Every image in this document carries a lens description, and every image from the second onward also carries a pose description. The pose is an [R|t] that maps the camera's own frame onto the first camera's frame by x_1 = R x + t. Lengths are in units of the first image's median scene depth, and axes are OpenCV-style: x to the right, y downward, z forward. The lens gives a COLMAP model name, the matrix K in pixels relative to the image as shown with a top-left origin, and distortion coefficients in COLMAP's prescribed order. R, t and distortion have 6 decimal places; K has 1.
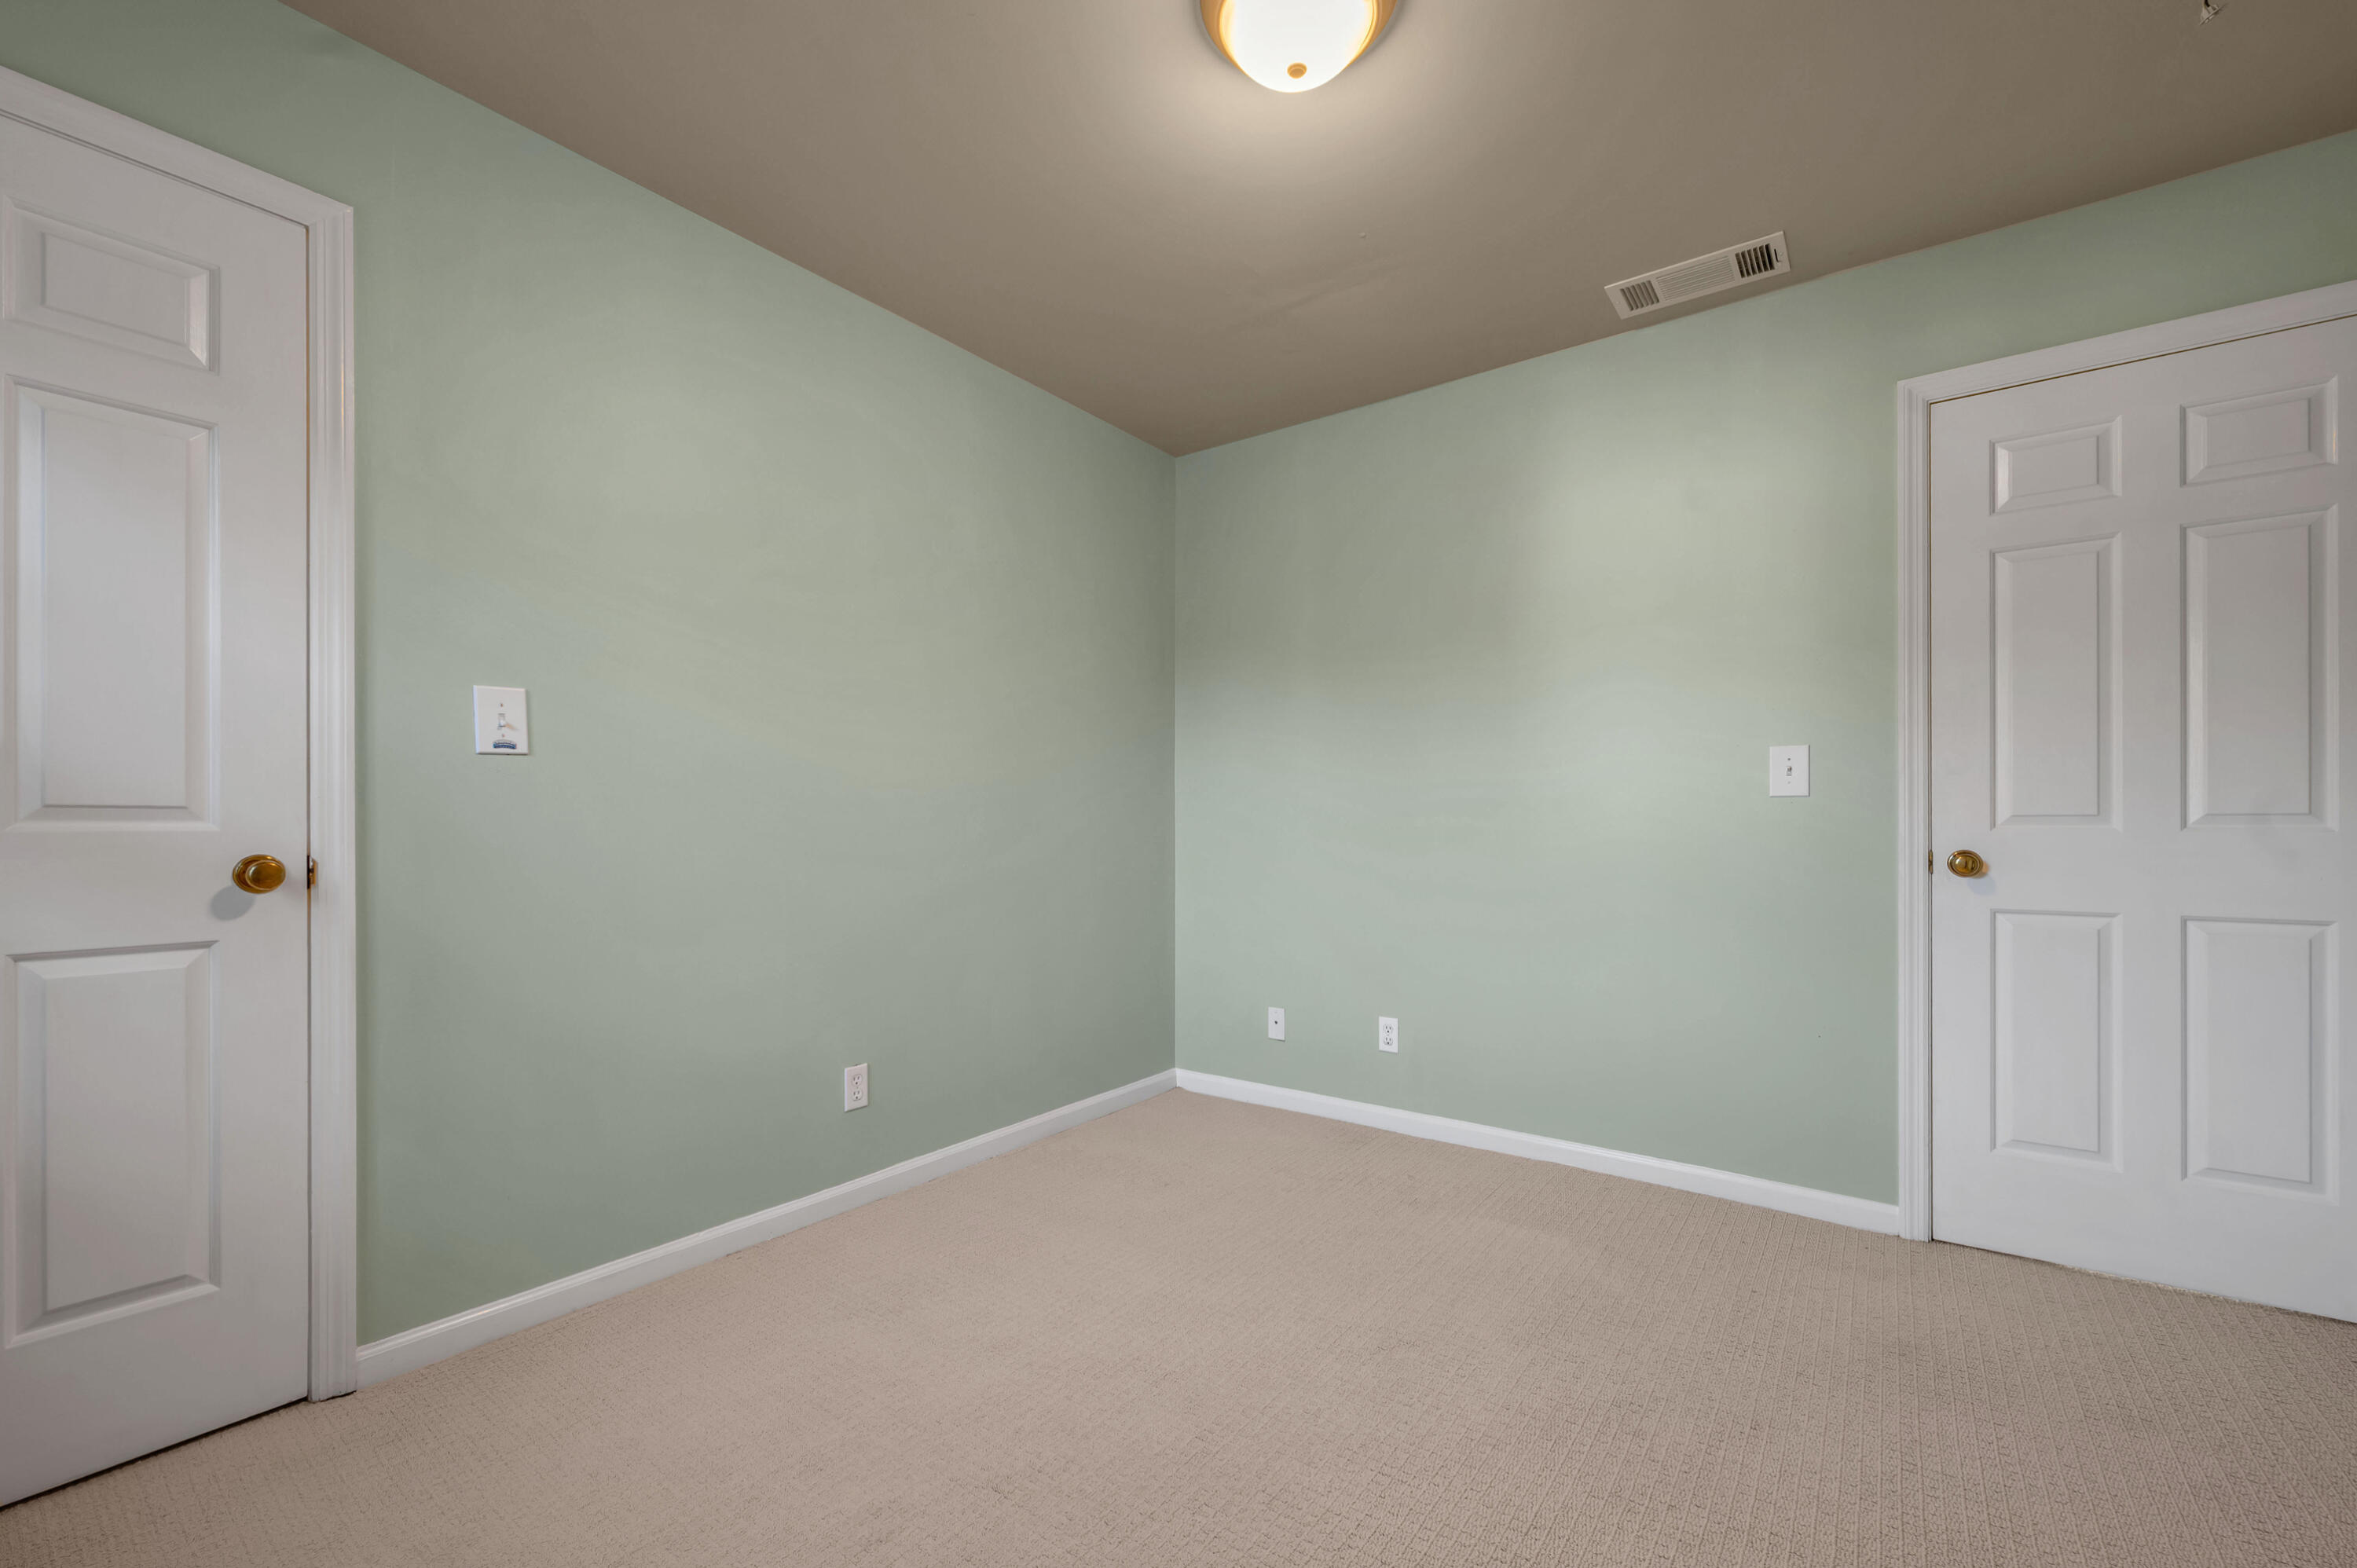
lens RADIAL K [[1000.4, 0, 1173.8], [0, 1000.4, 799.7], [0, 0, 1]] dist [-0.014157, -0.000159]
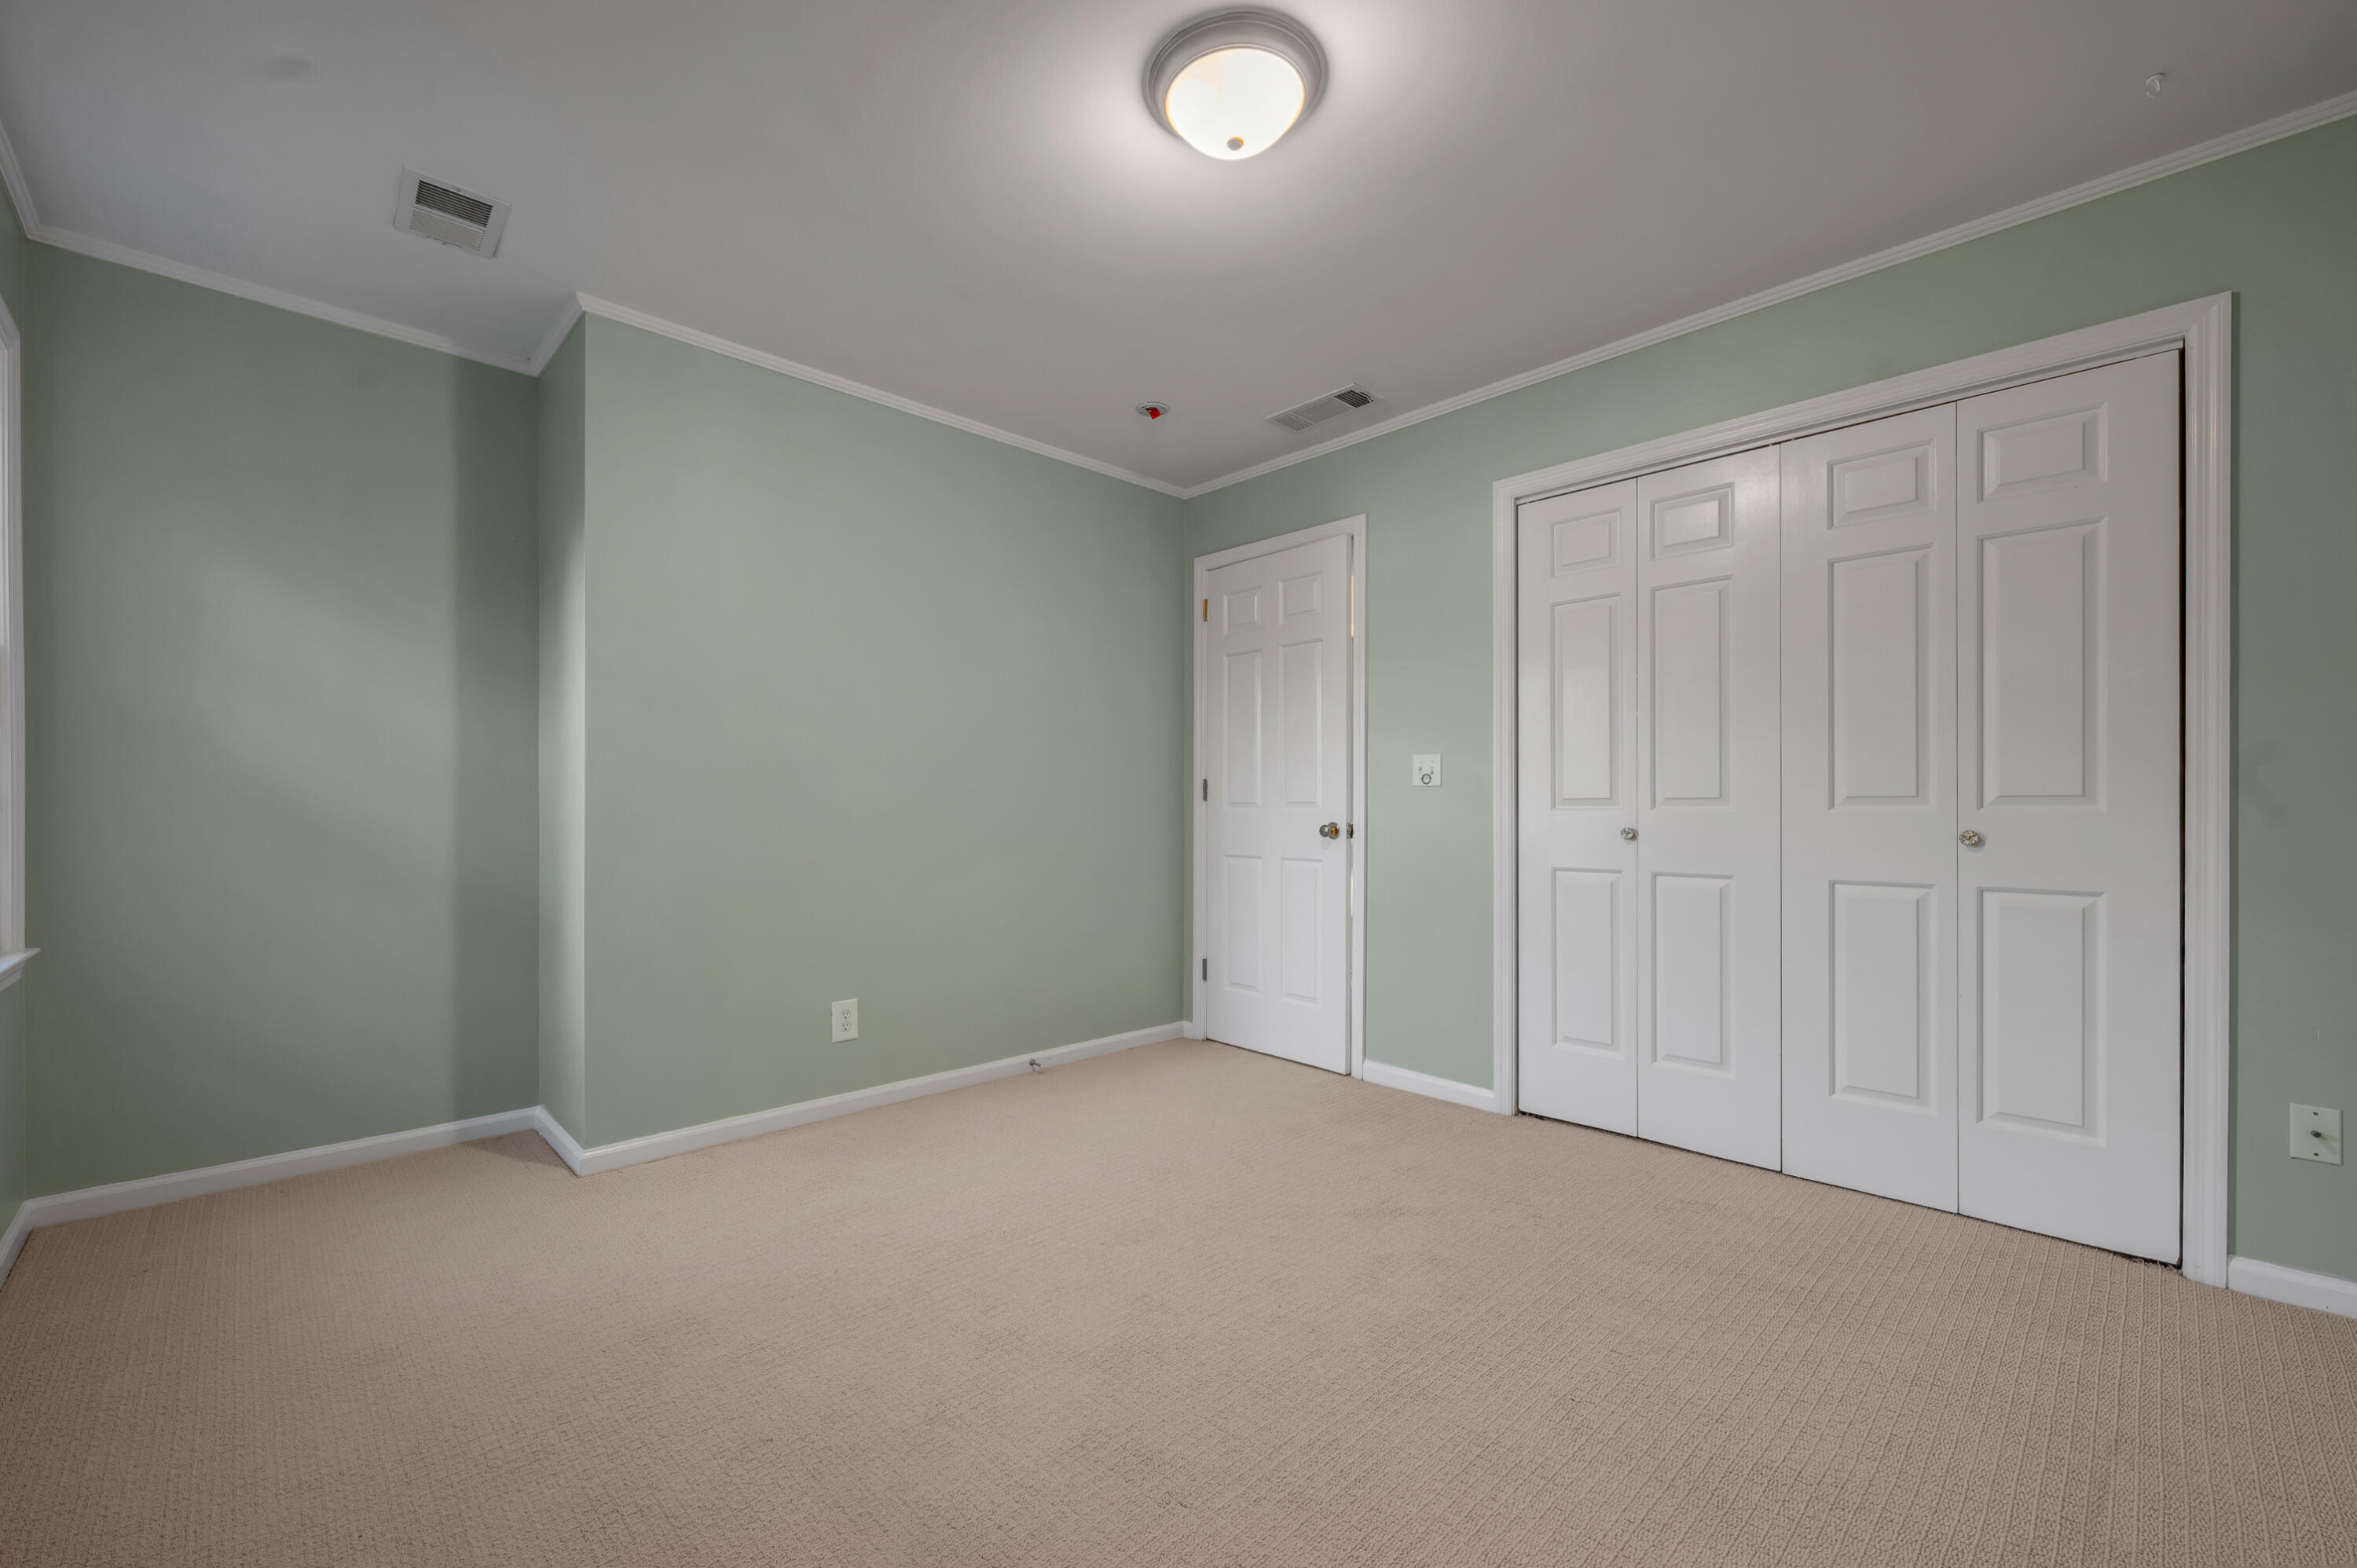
lens RADIAL K [[965.2, 0, 1178.5], [0, 965.2, 784.0], [0, 0, 1]] dist [0.000589, 0.000101]
pose [[0.997550, 0.000848, -0.069956, 0.171093], [-0.000474, 0.999986, 0.005361, -0.003890], [0.069960, -0.005314, 0.997536, -0.137540]]
